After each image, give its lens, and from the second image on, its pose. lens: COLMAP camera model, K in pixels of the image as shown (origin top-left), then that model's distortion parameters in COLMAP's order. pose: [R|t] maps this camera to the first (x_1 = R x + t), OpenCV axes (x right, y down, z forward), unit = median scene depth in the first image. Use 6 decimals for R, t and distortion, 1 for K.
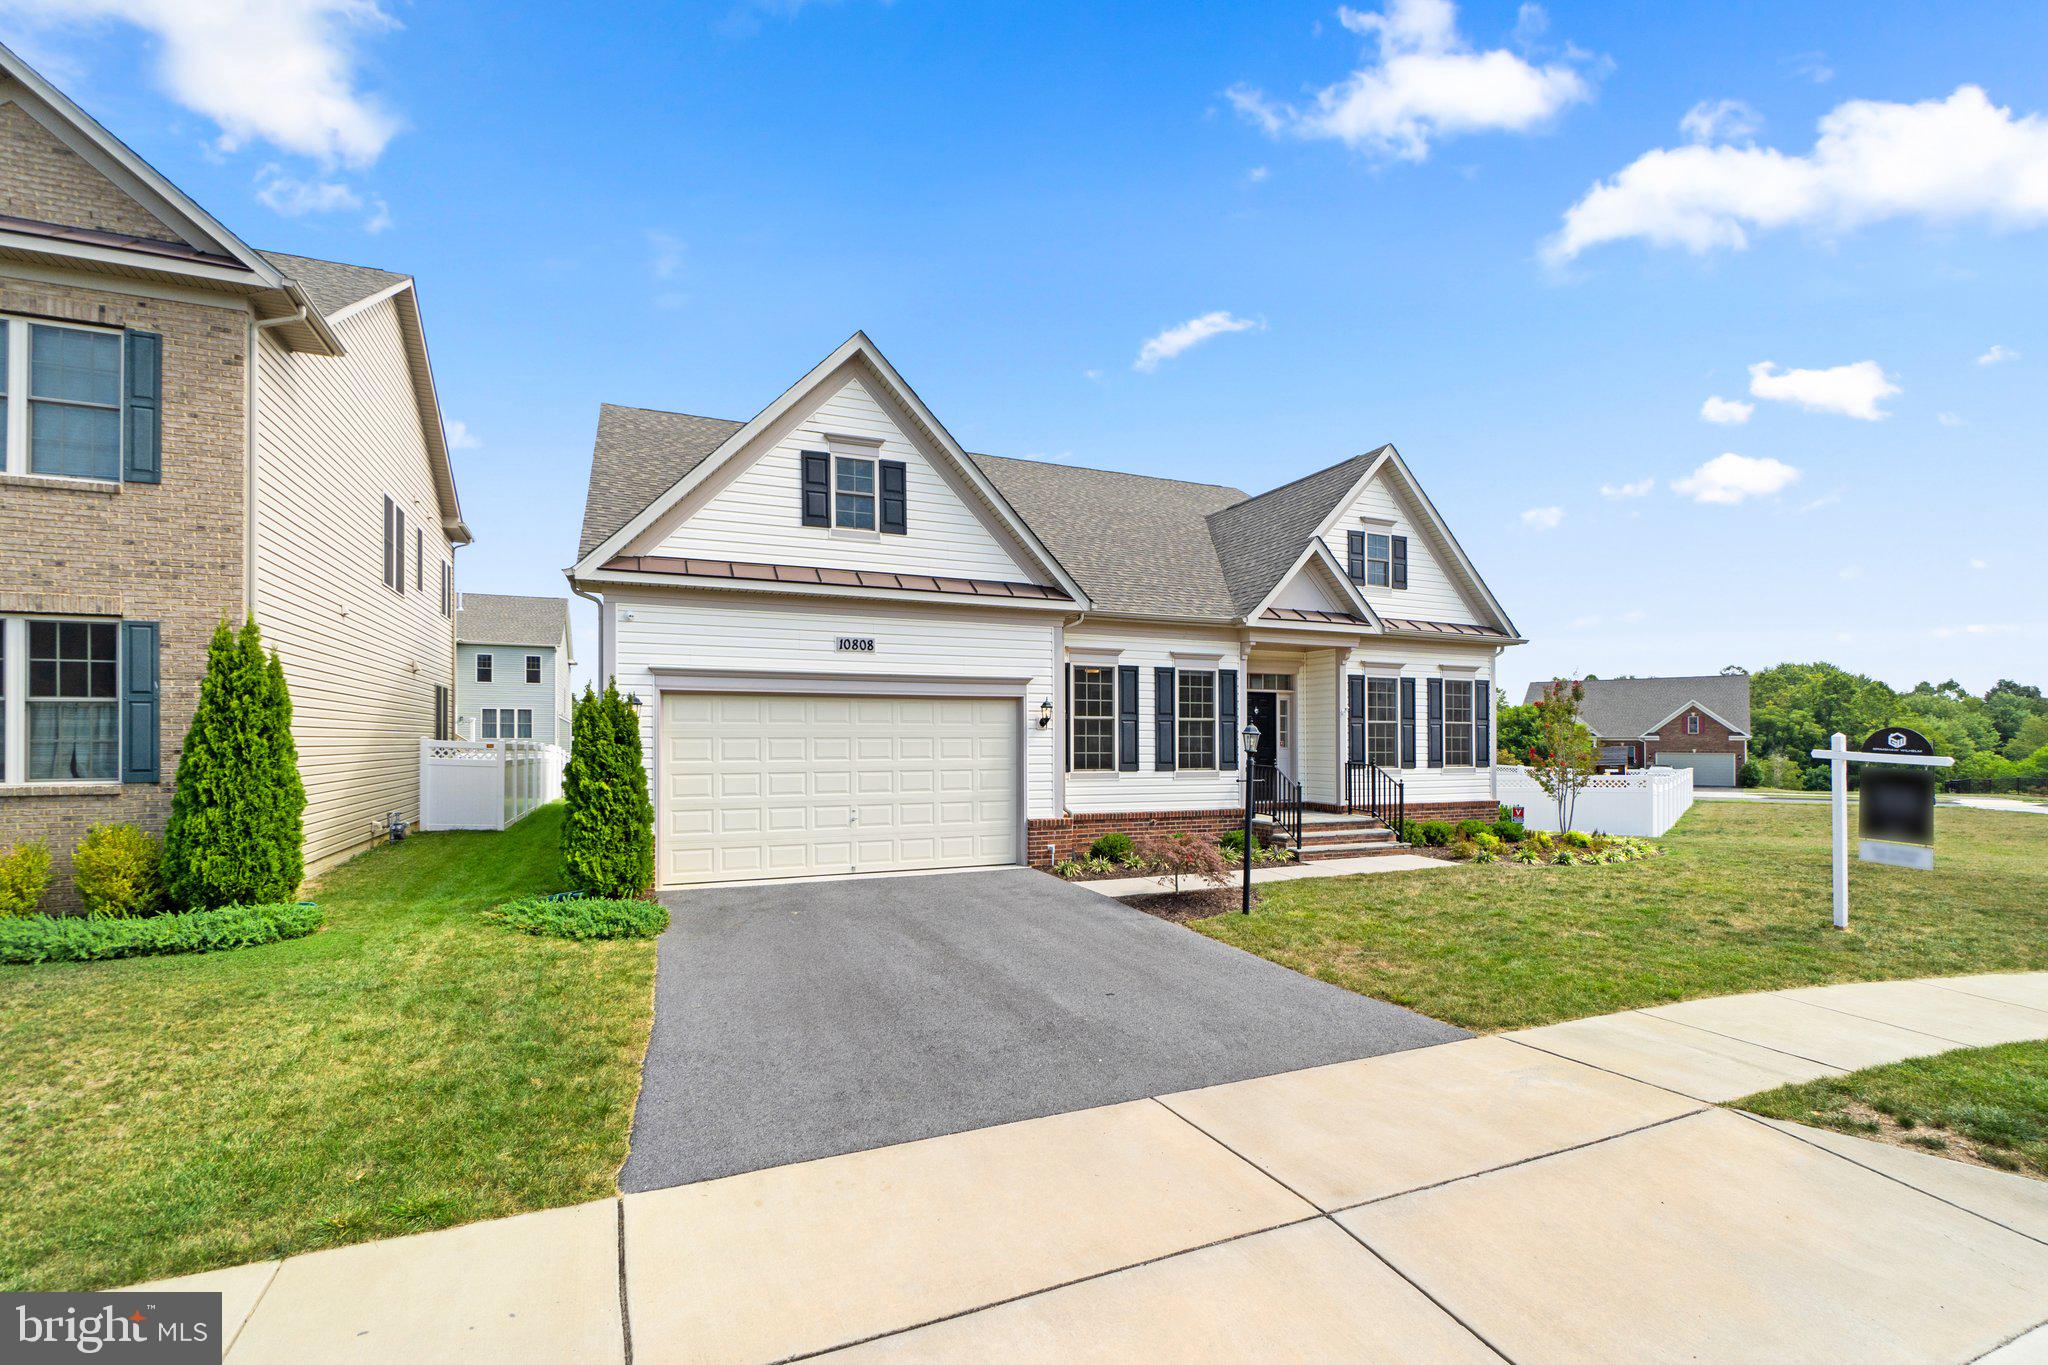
lens RADIAL K [[887.9, 0, 1010.7], [0, 887.9, 736.0], [0, 0, 1]] dist [-0.004022, -0.000278]
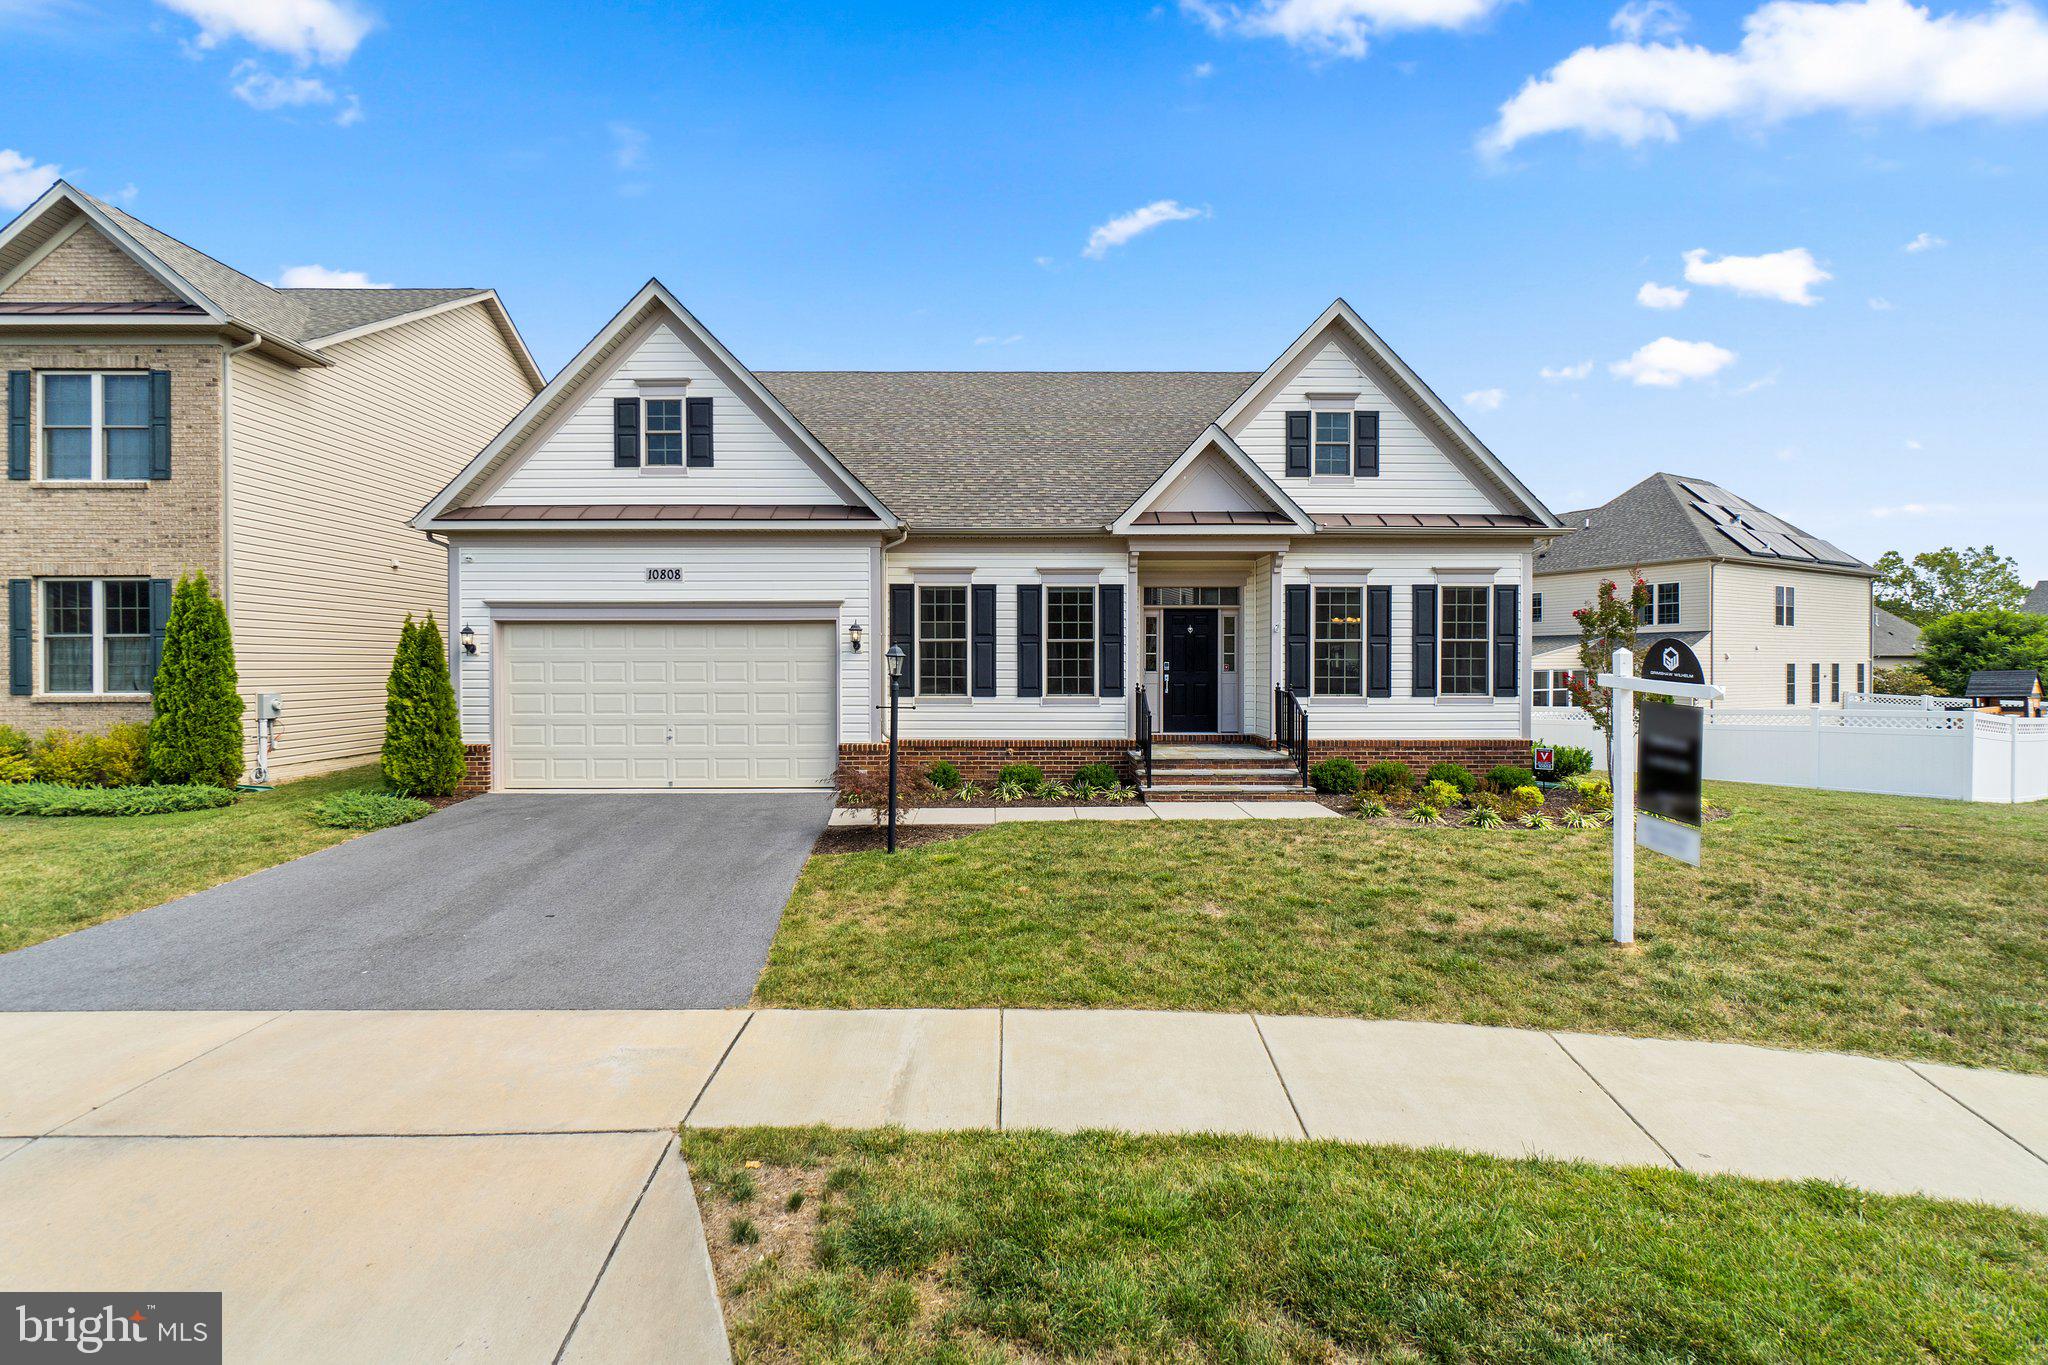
lens RADIAL K [[876.1, 0, 1009.0], [0, 876.1, 674.7], [0, 0, 1]] dist [-0.002082, 0.000056]
pose [[0.924101, 0.003569, -0.382132, 0.568080], [0.002636, 0.999873, 0.015715, 0.002406], [0.382140, -0.015530, 0.923974, 0.168644]]
